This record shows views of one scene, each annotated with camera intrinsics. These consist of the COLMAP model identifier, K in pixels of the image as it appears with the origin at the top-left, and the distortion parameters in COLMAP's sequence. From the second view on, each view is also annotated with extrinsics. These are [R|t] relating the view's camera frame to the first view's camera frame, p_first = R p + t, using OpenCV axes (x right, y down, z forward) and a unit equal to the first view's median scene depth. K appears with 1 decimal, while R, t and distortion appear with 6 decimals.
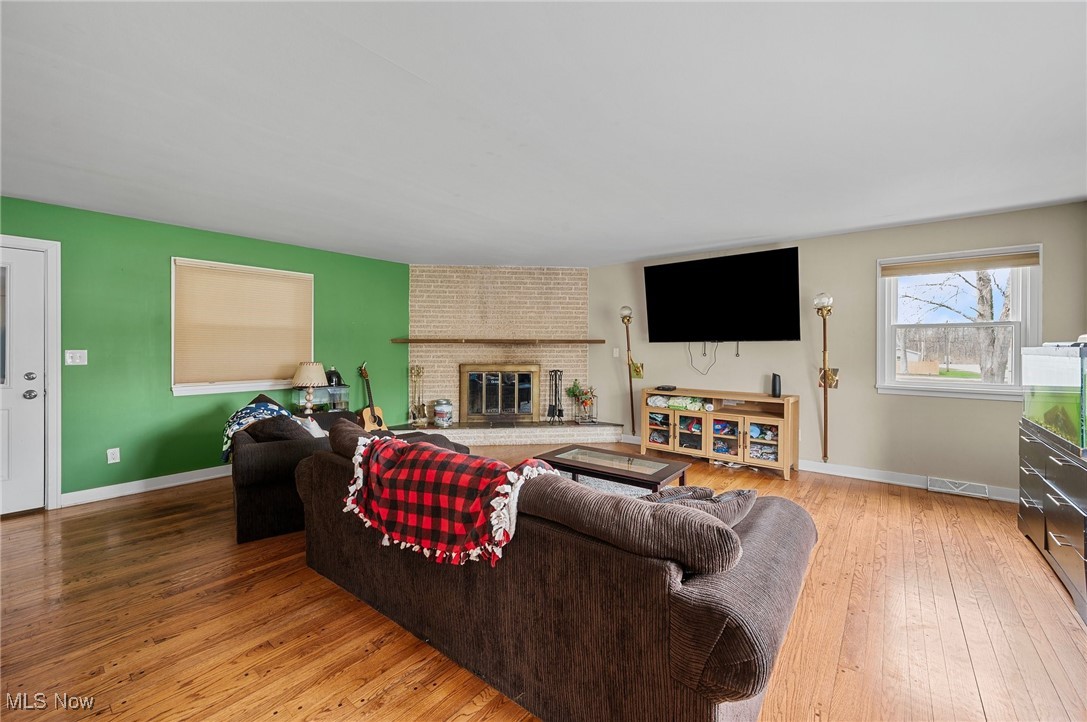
lens RADIAL K [[432.3, 0, 538.8], [0, 432.3, 352.4], [0, 0, 1]] dist [0.002677, 0.000012]
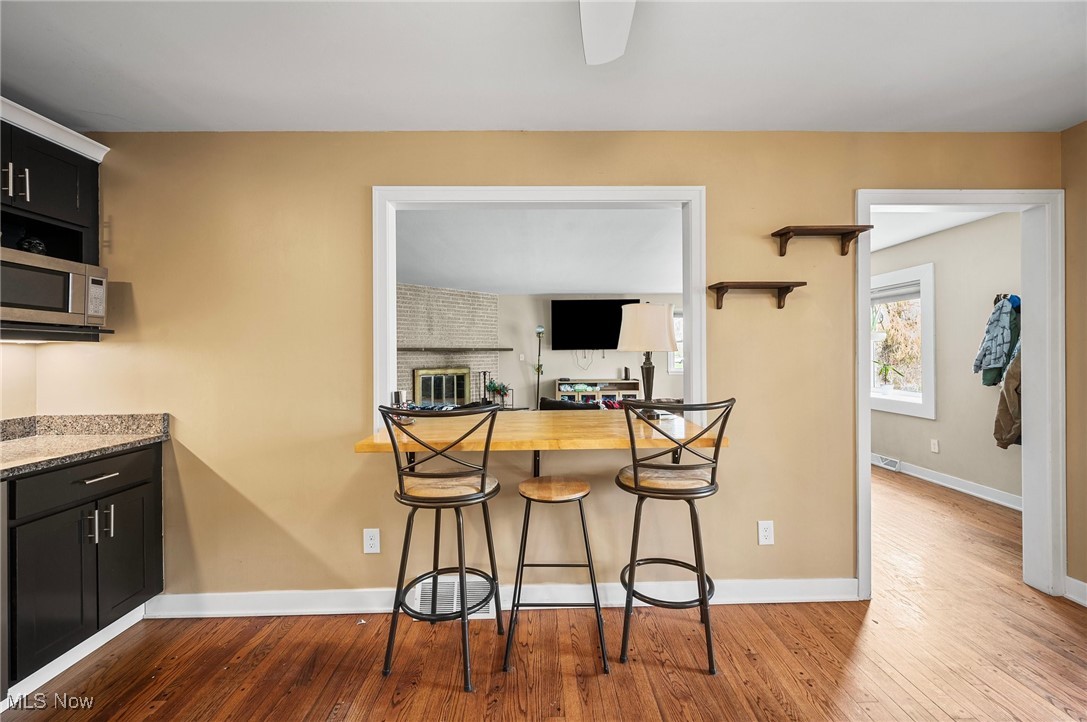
lens RADIAL K [[432.3, 0, 547.3], [0, 432.3, 356.8], [0, 0, 1]] dist [0.002677, 0.000012]
pose [[0.756449, -0.012712, 0.653929, -0.675751], [0.015359, 0.999881, 0.001671, -0.002547], [-0.653872, 0.008780, 0.756554, -0.121980]]
